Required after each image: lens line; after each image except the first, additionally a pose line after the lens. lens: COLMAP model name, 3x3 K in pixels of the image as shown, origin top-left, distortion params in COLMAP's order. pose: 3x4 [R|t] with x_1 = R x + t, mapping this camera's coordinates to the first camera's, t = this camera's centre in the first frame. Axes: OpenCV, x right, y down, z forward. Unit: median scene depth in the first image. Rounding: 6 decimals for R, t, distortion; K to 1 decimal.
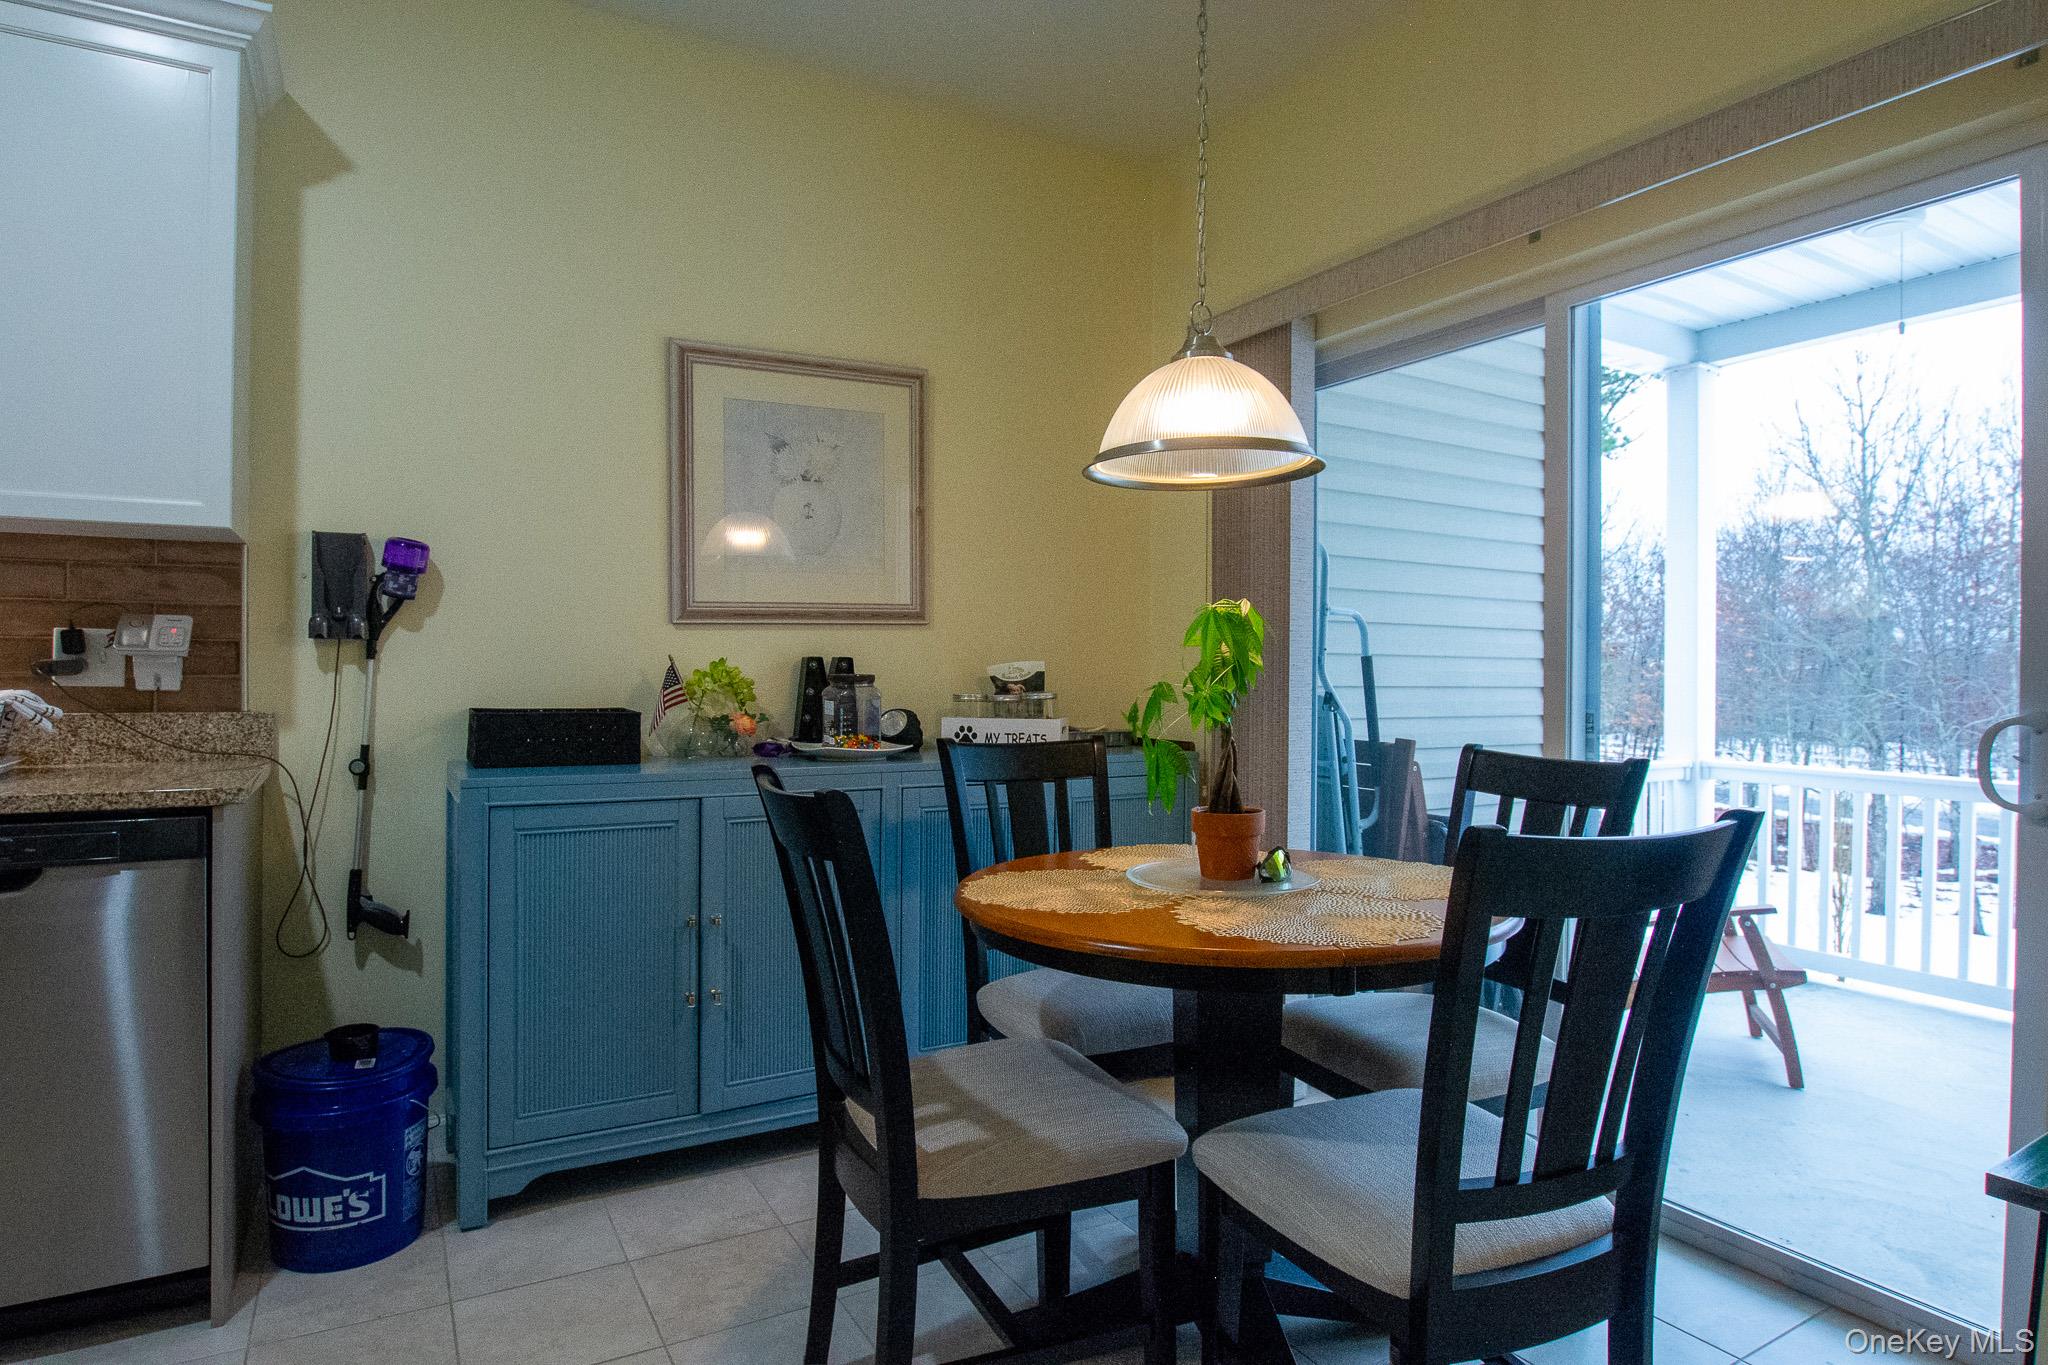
lens RADIAL K [[1155.9, 0, 1019.8], [0, 1155.9, 657.8], [0, 0, 1]] dist [-0.022644, 0.000782]
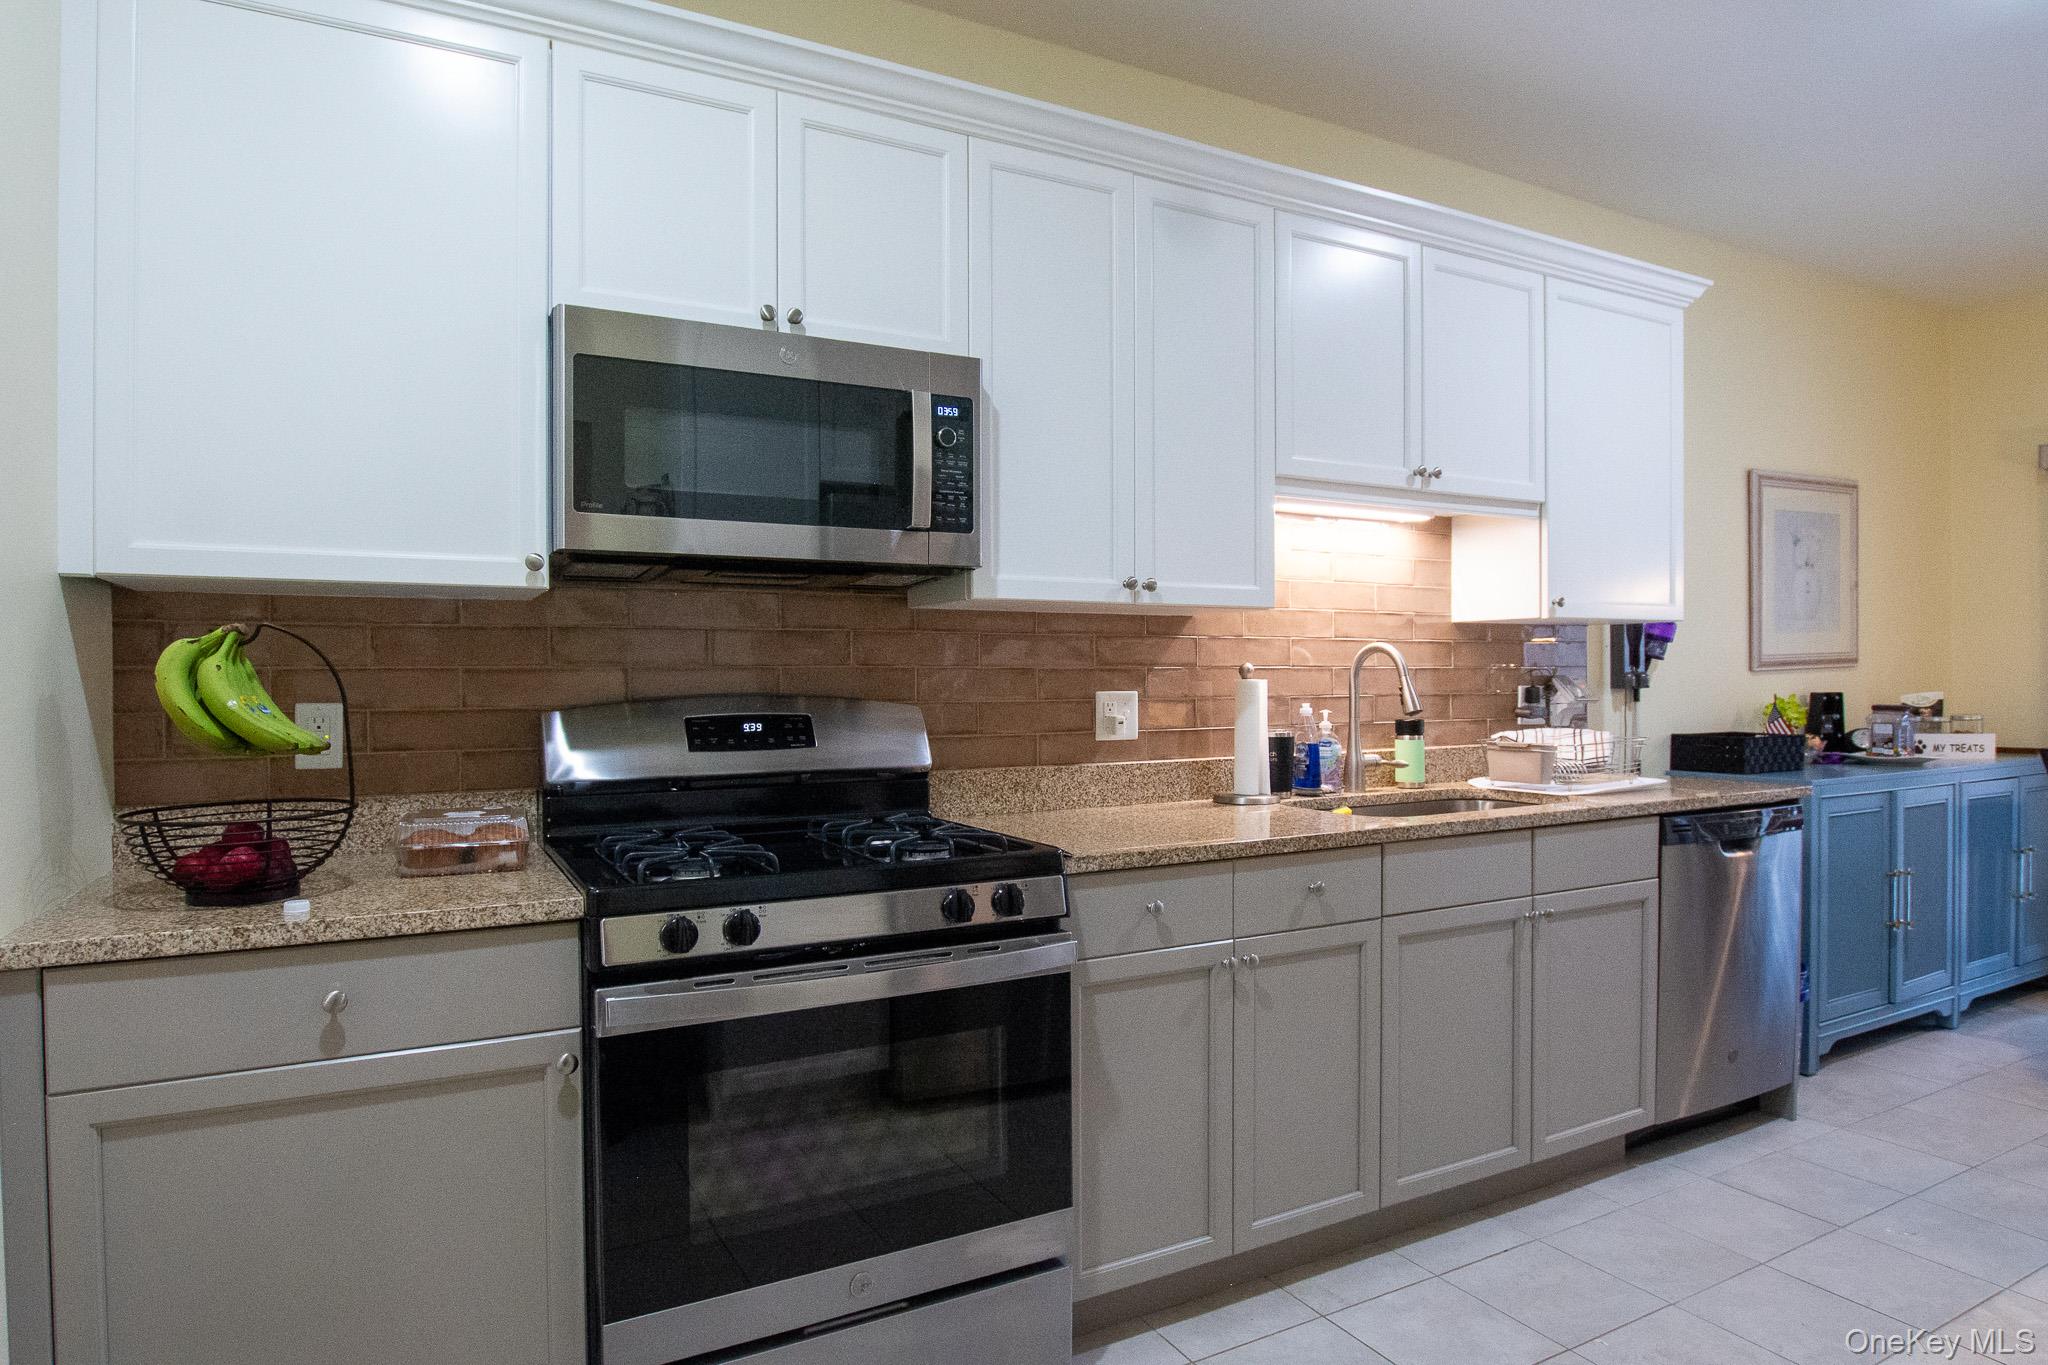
lens RADIAL K [[1177.4, 0, 1024.0], [0, 1177.4, 682.5], [0, 0, 1]] dist [-0.021068, -0.000068]
pose [[0.999776, -0.015555, -0.014382, -1.380343], [0.015750, 0.999784, 0.013586, -0.058188], [0.014168, -0.013810, 0.999804, -0.523032]]
